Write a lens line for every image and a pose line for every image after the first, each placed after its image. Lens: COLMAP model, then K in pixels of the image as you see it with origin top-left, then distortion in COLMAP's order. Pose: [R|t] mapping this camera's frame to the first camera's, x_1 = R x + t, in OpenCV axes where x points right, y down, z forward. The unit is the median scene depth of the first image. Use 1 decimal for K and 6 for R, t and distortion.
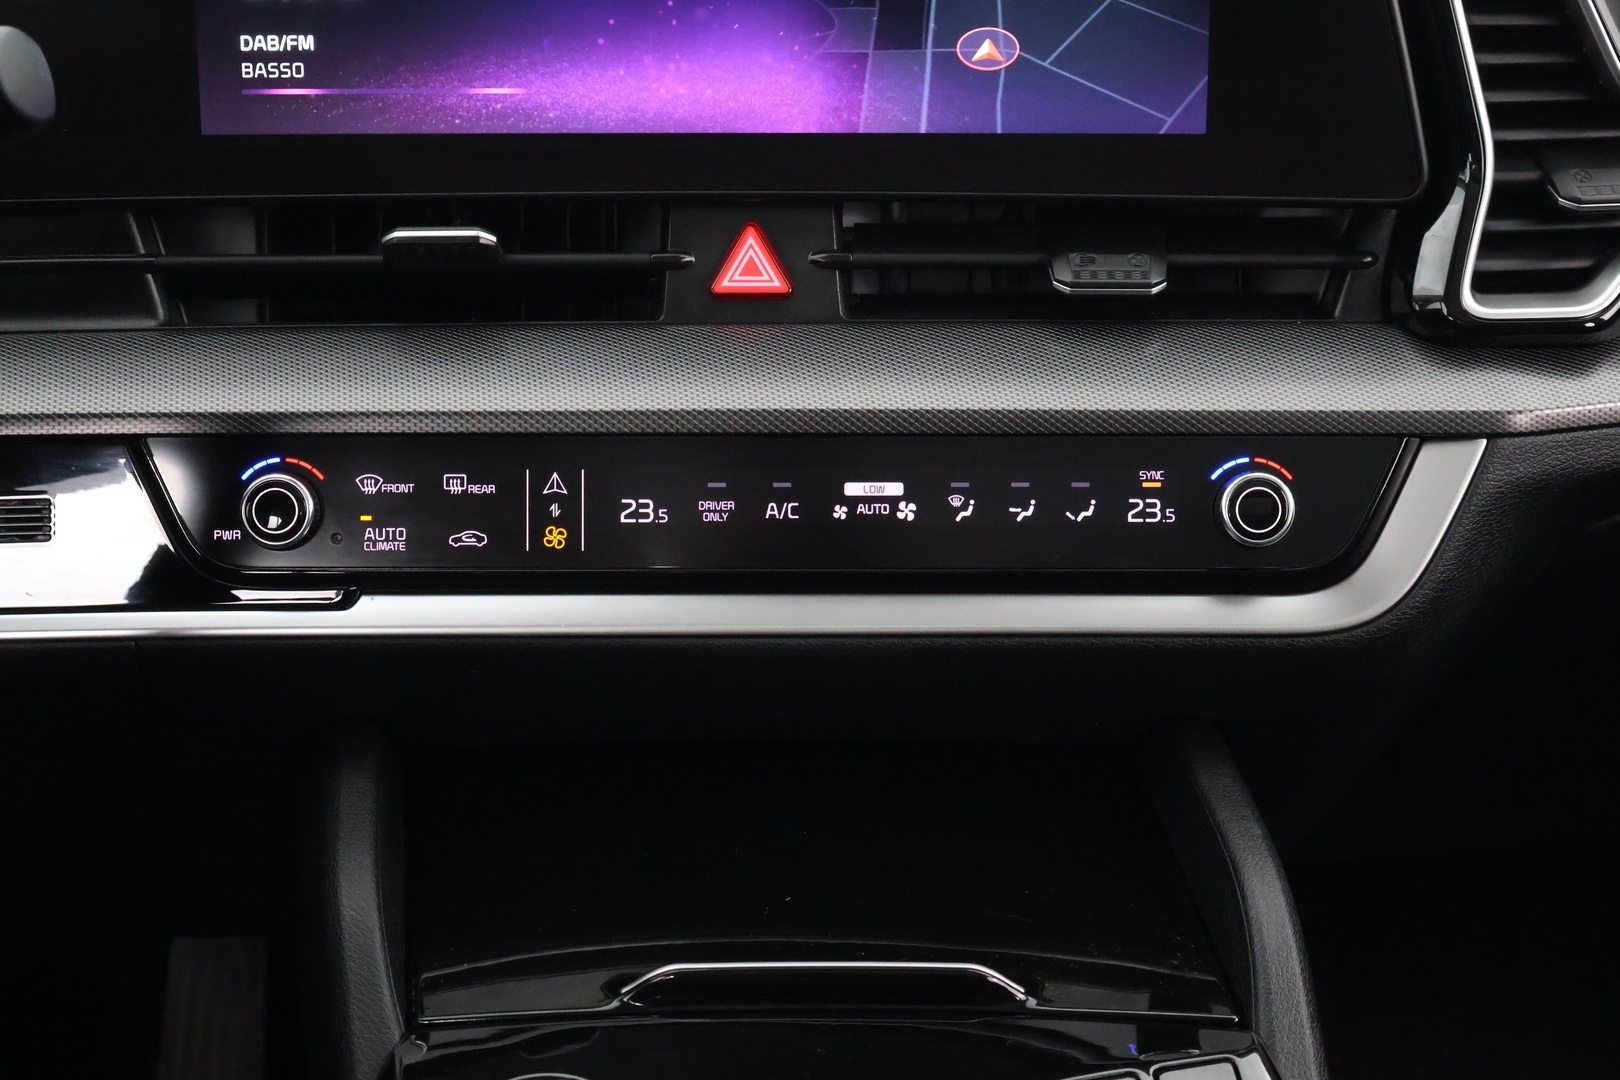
lens RADIAL K [[2938.7, 0, 811.1], [0, 2938.7, 513.2], [0, 0, 1]] dist [0.031369, -0.040327]
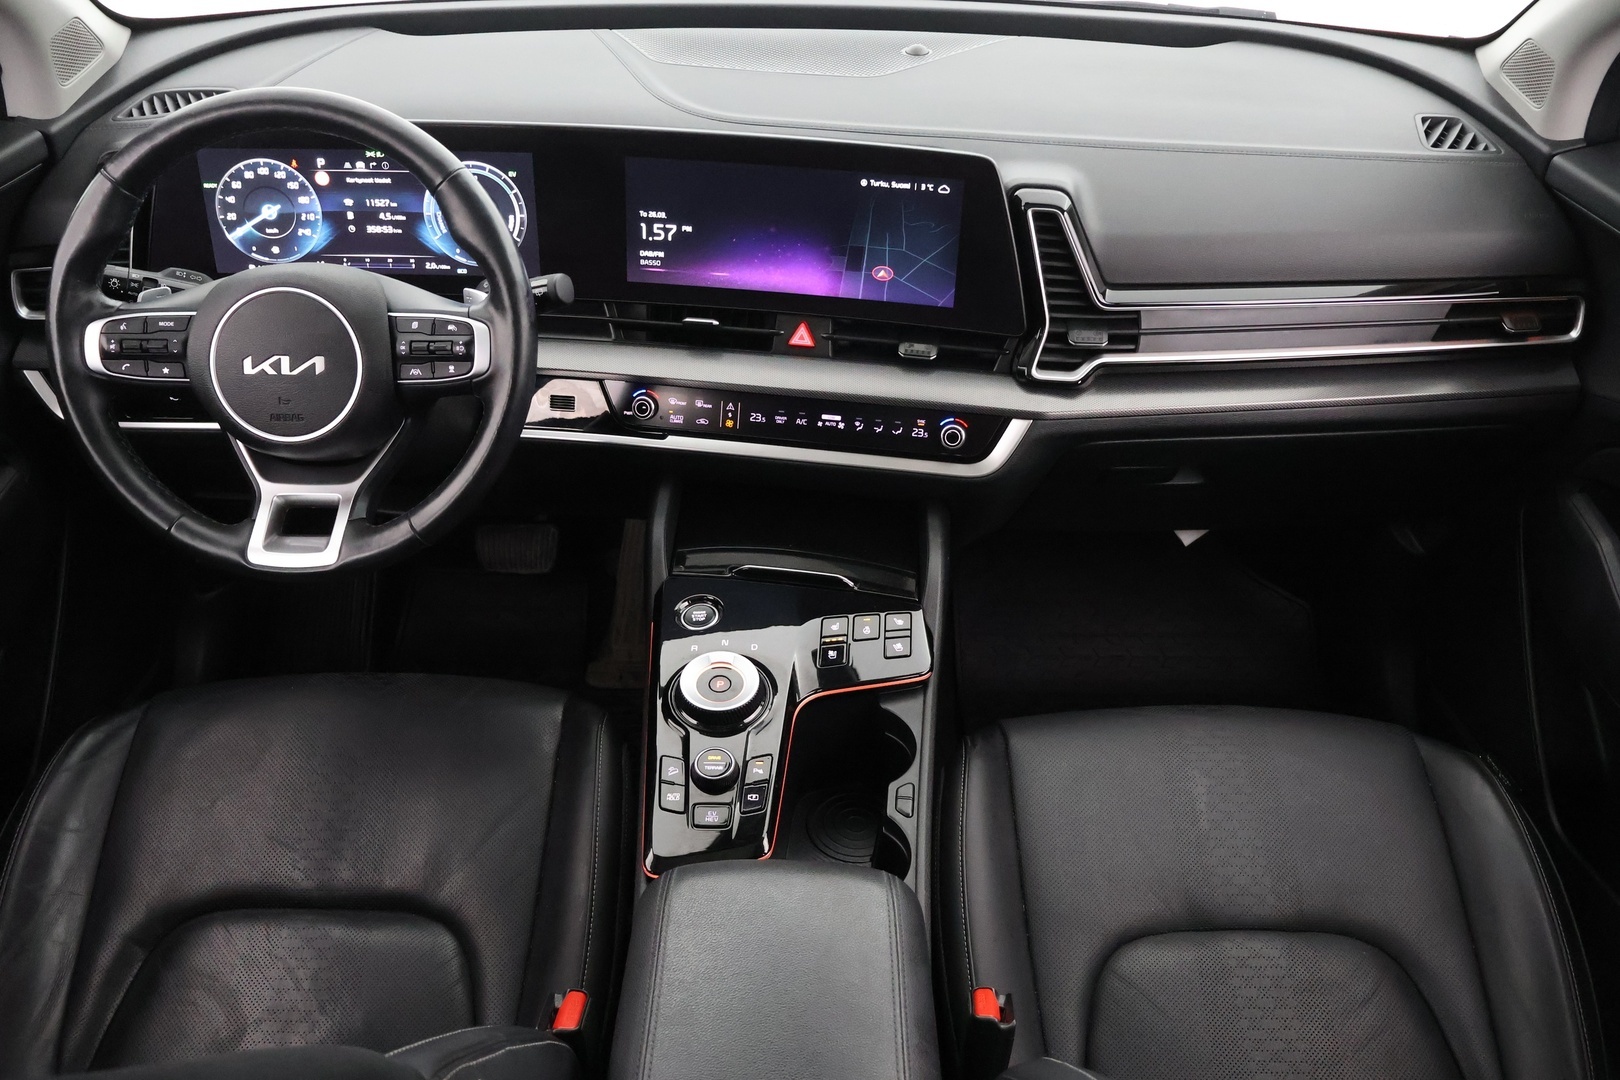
lens RADIAL K [[1347.1, 0, 810.0], [0, 1347.1, 540.0], [0, 0, 1]] dist [-0.010465, 0.006146]
pose [[0.987411, 0.103670, -0.119469, 0.179906], [-0.073731, 0.969864, 0.232222, -0.208408], [0.139943, -0.220490, 0.965298, -0.397651]]
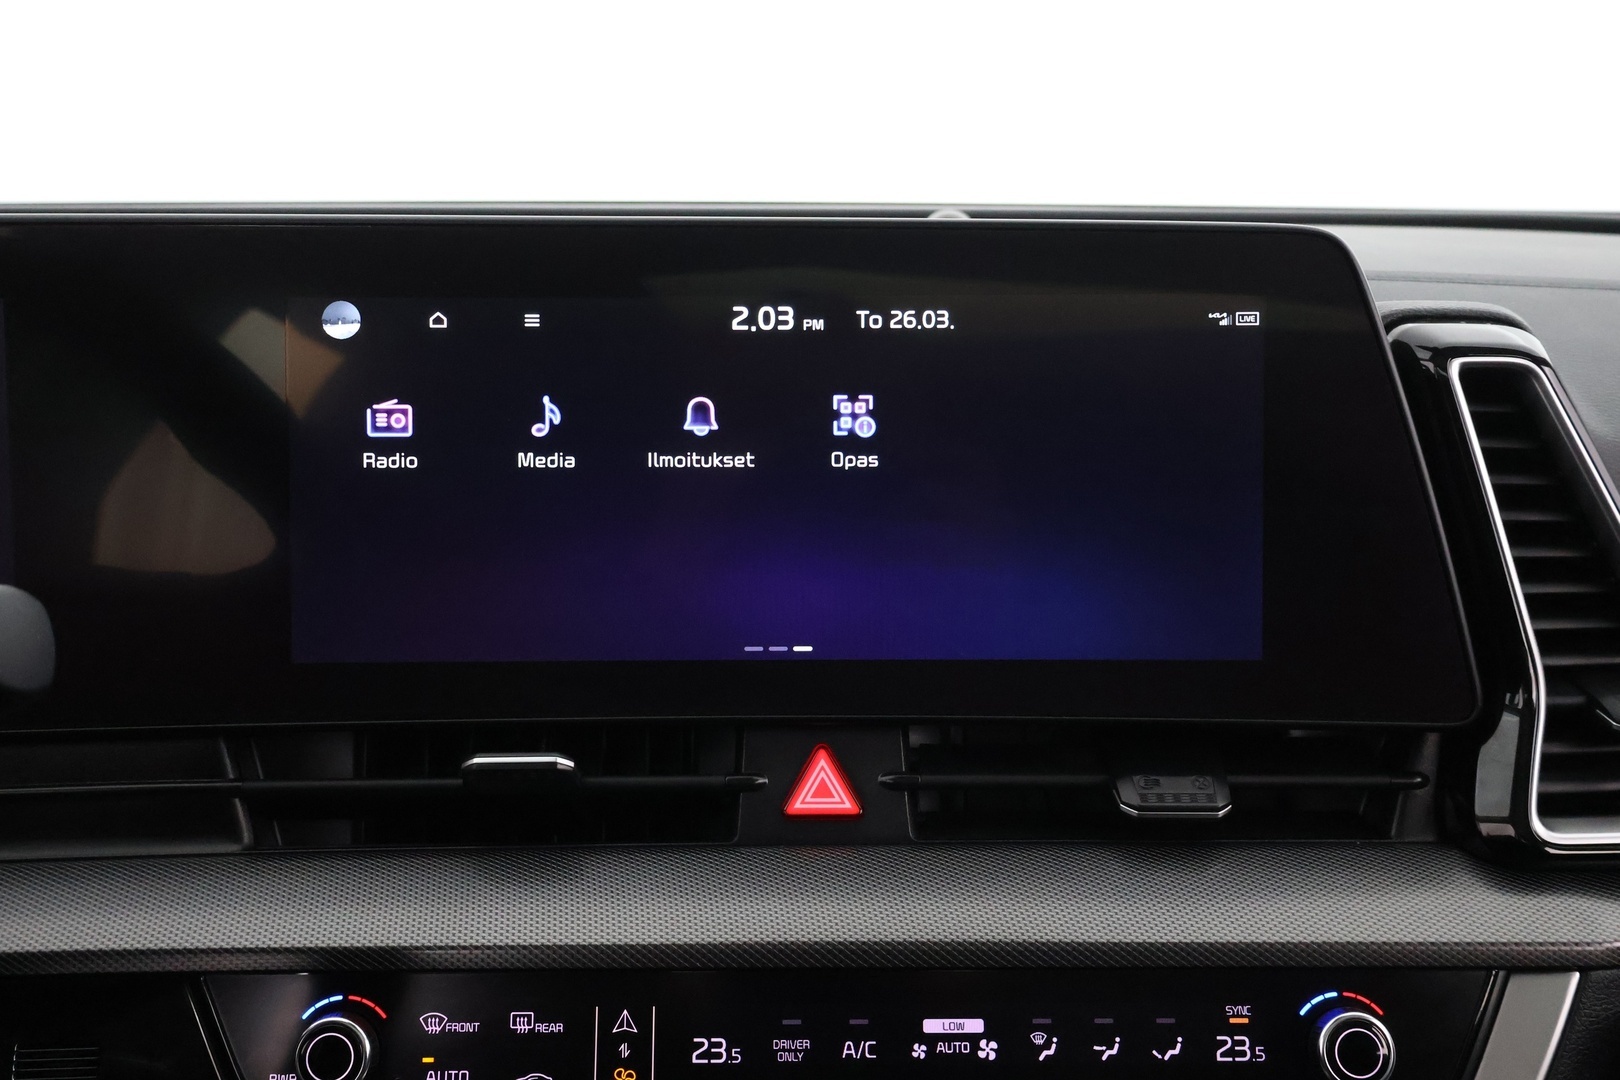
lens RADIAL K [[1511.0, 0, 810.0], [0, 1511.0, 540.0], [0, 0, 1]] dist [0.009419, 0.005193]
pose [[0.999994, -0.002114, 0.002643, -0.026649], [0.002583, 0.981313, -0.192399, -0.068866], [-0.002187, 0.192405, 0.981313, 0.472734]]
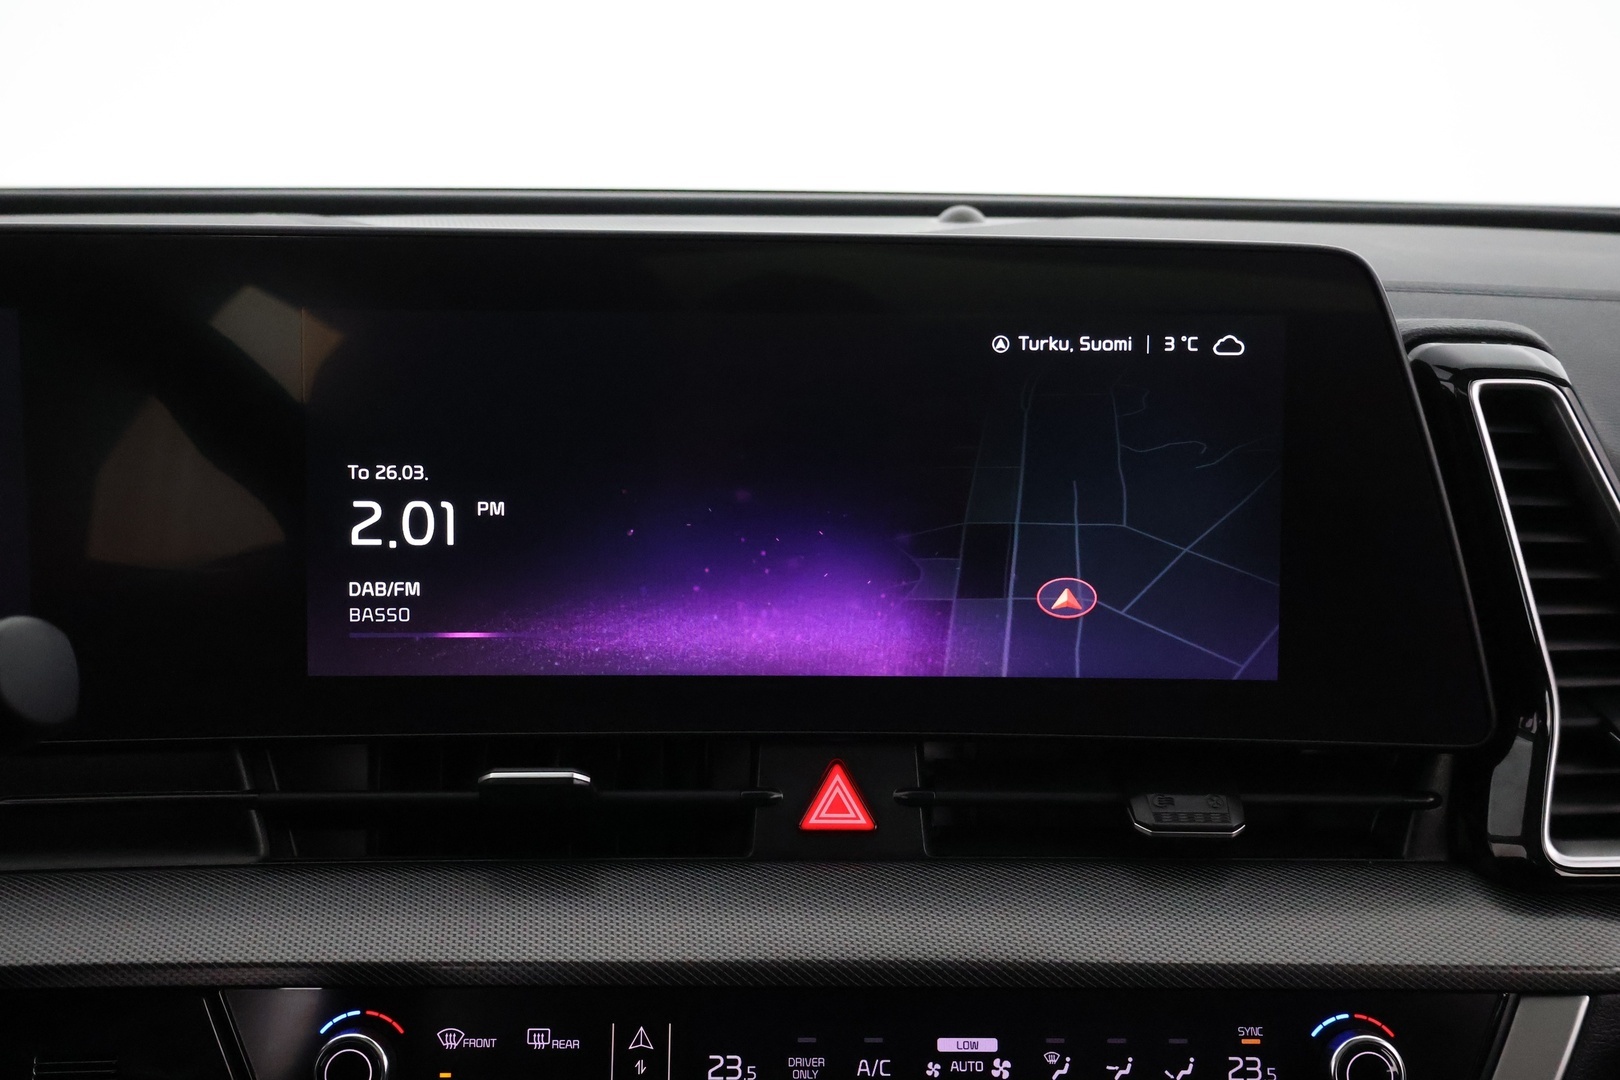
lens RADIAL K [[1511.0, 0, 810.0], [0, 1511.0, 540.0], [0, 0, 1]] dist [0.009419, 0.005193]
pose [[0.999966, 0.005957, 0.005773, -0.034453], [-0.004897, 0.985642, -0.168778, -0.087447], [-0.006696, 0.168744, 0.985637, 0.470108]]
